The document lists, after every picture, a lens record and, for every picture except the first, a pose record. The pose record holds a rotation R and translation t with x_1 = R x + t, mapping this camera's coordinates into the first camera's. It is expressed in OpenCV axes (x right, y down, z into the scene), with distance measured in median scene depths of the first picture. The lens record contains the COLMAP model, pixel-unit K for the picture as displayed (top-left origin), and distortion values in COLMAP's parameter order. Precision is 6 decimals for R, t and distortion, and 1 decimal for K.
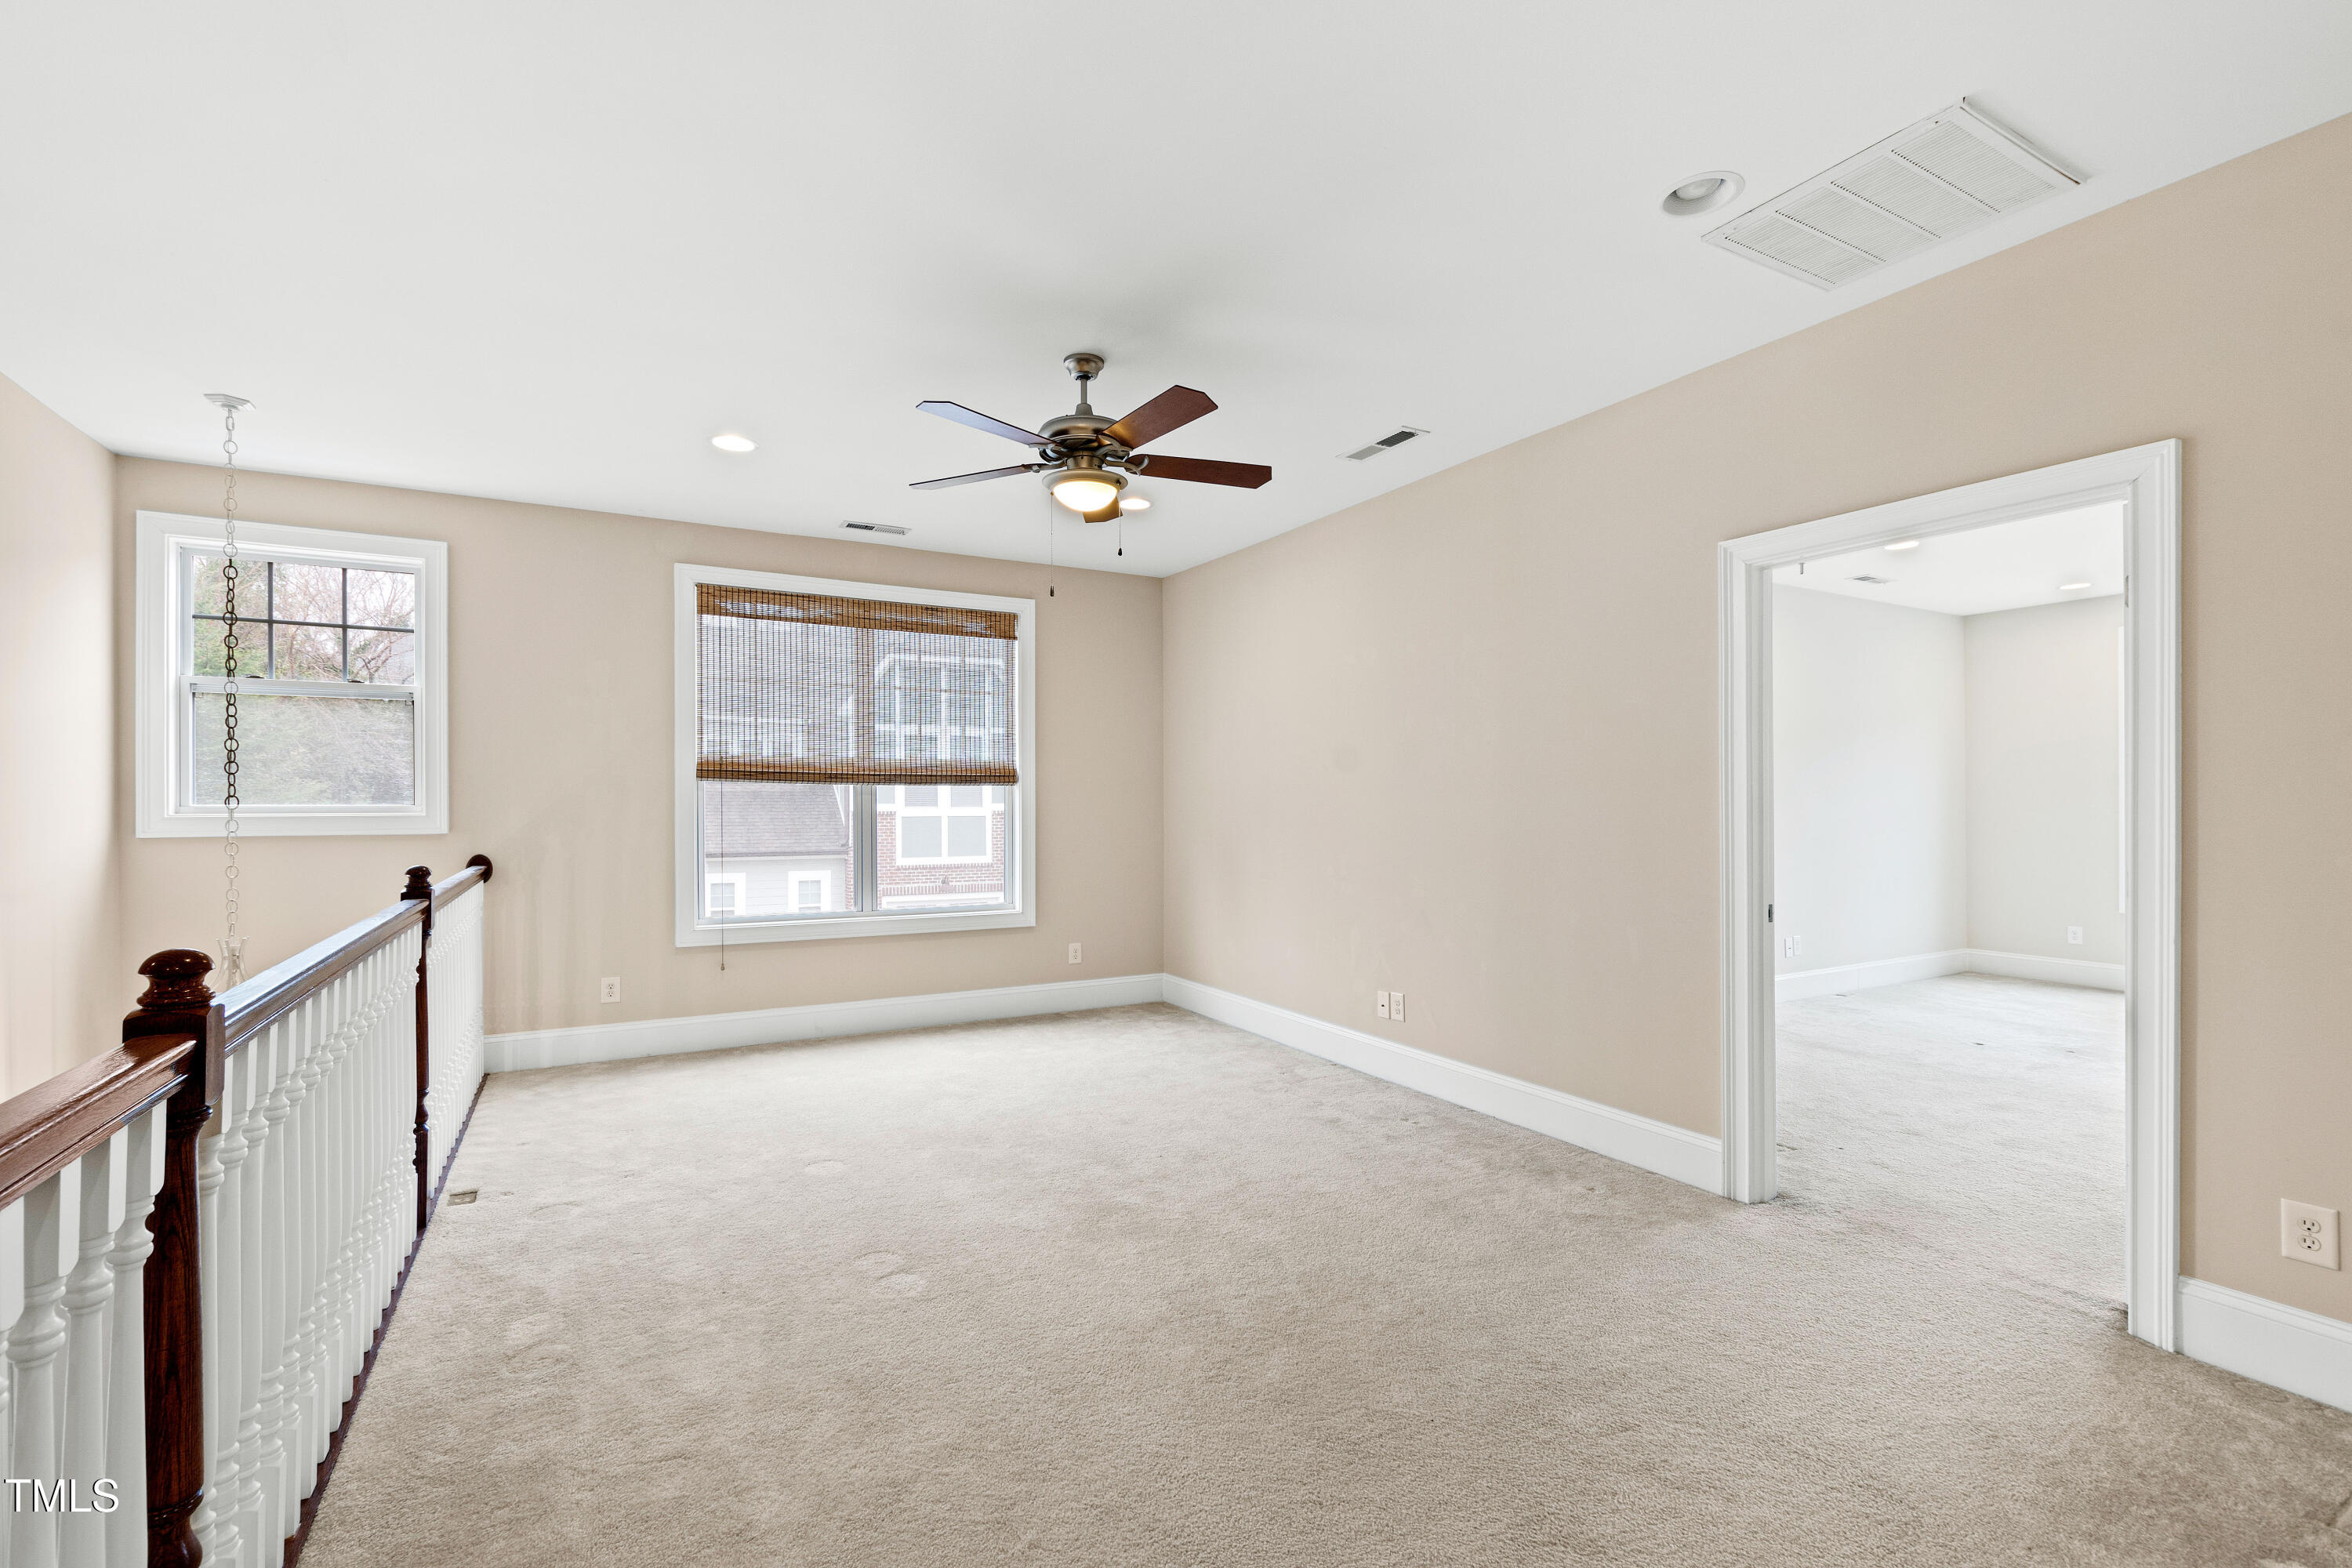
lens RADIAL K [[1023.7, 0, 1185.0], [0, 1023.7, 782.2], [0, 0, 1]] dist [0.009959, -0.004417]
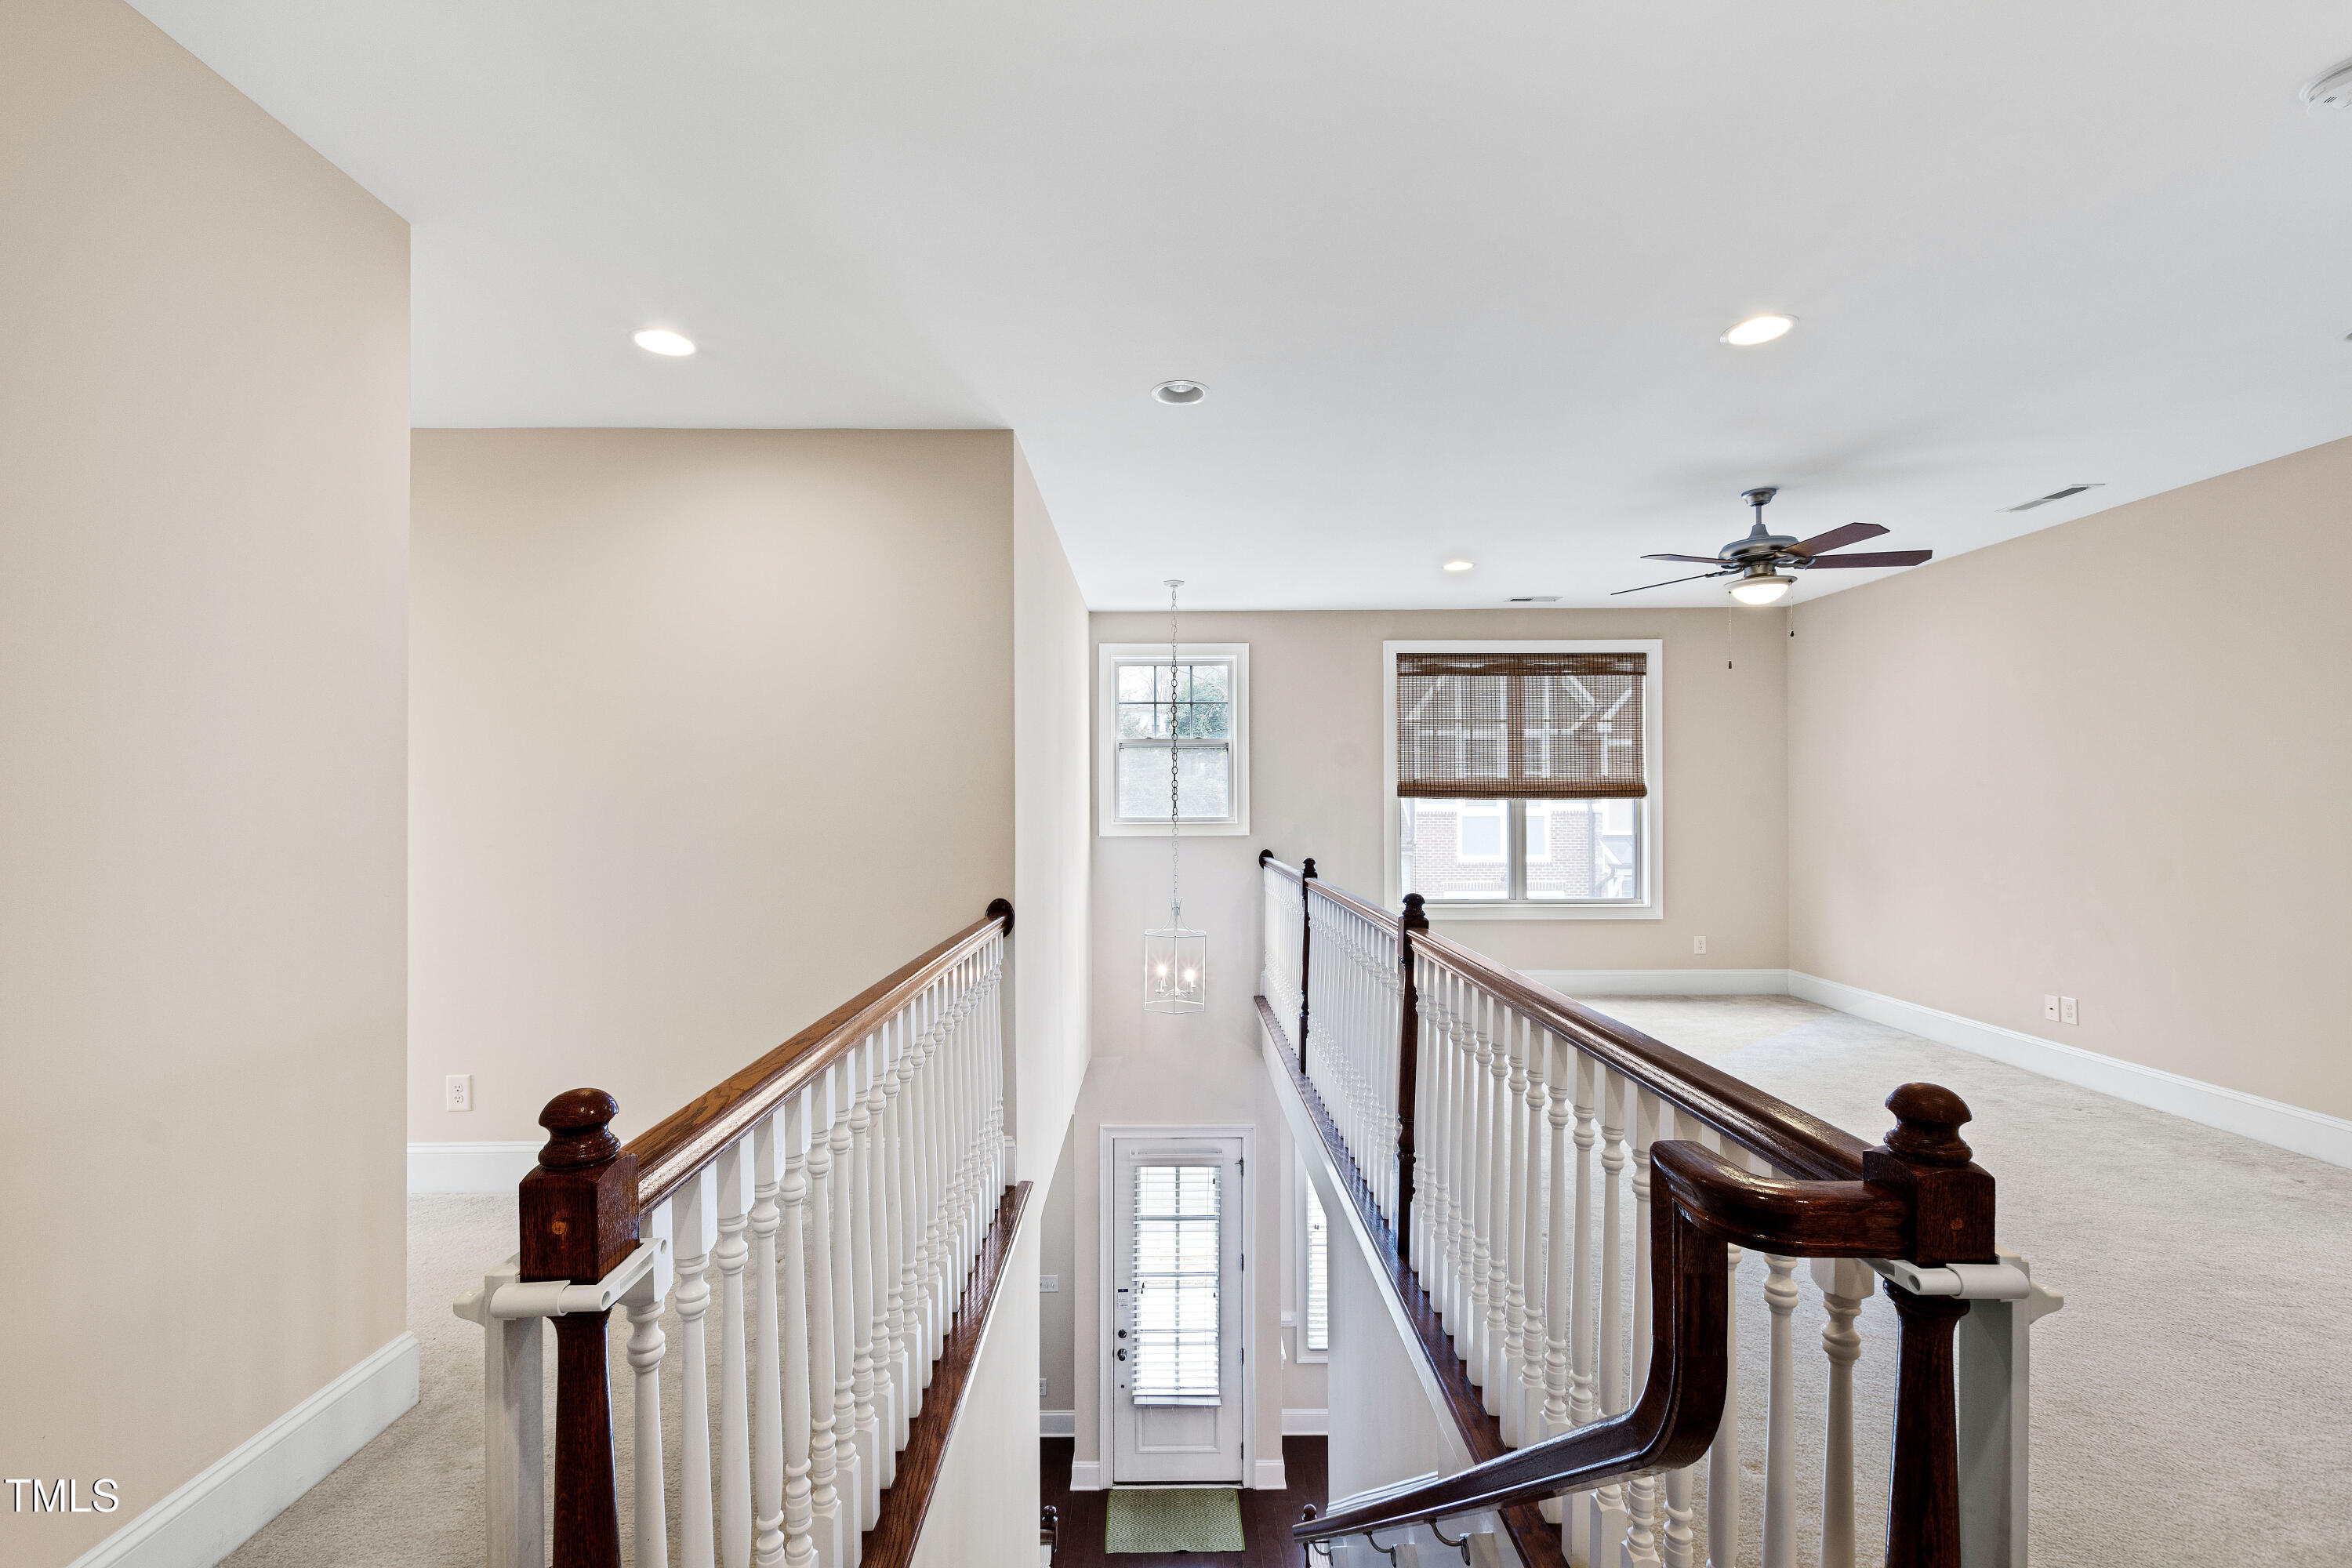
lens RADIAL K [[1023.7, 0, 1167.6], [0, 1023.7, 794.4], [0, 0, 1]] dist [0.009959, -0.004417]
pose [[0.868087, -0.005795, -0.496379, -0.074789], [0.013915, 0.999823, 0.012663, -0.031857], [0.496217, -0.017900, 0.868014, -0.393027]]
